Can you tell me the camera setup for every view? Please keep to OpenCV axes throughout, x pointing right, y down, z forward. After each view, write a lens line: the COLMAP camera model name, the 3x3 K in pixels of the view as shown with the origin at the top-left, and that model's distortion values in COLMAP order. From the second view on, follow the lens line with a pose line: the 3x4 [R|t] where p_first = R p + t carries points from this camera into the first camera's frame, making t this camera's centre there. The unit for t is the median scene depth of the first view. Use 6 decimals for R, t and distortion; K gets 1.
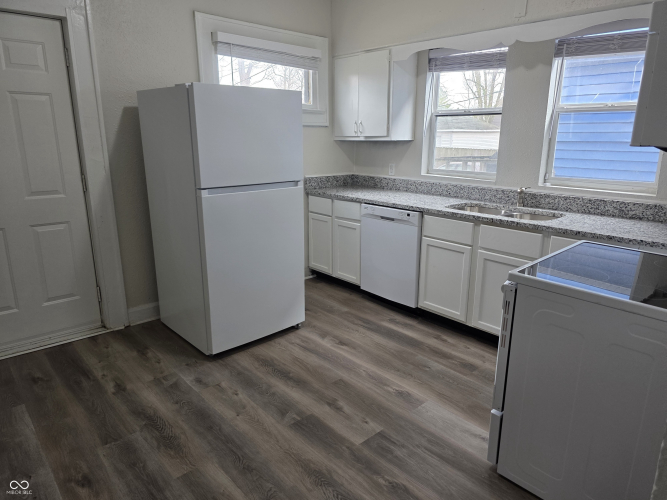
lens RADIAL K [[442.4, 0, 345.1], [0, 442.4, 251.2], [0, 0, 1]] dist [0.085235, -0.089650]
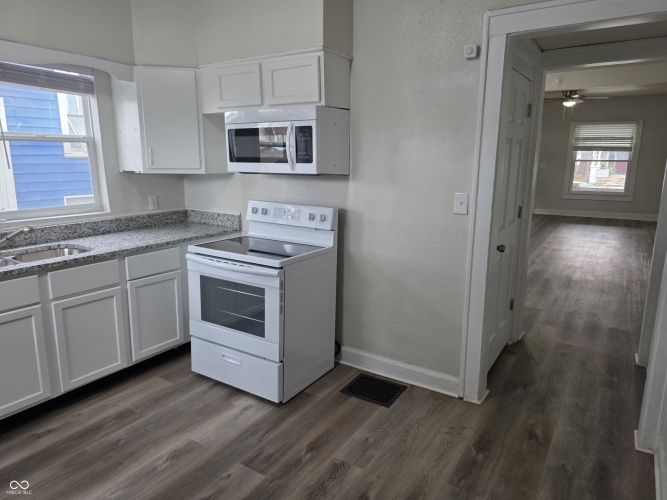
lens RADIAL K [[450.8, 0, 333.5], [0, 450.8, 250.0], [0, 0, 1]] dist [0.006318, 0.001528]
pose [[-0.250678, -0.209387, 0.945155, -0.543498], [0.235500, 0.933809, 0.269334, -0.177010], [-0.938989, 0.290100, -0.184775, 0.563039]]
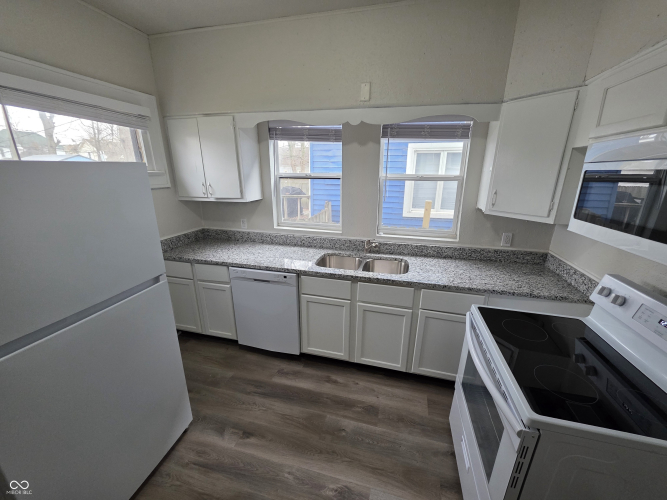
lens RADIAL K [[264.8, 0, 336.7], [0, 264.8, 249.7], [0, 0, 1]] dist [0.001266, -0.000038]
pose [[0.839998, -0.158584, 0.518898, -0.070183], [0.138261, 0.987325, 0.077925, -0.177564], [-0.524679, 0.006287, 0.851277, 0.395676]]
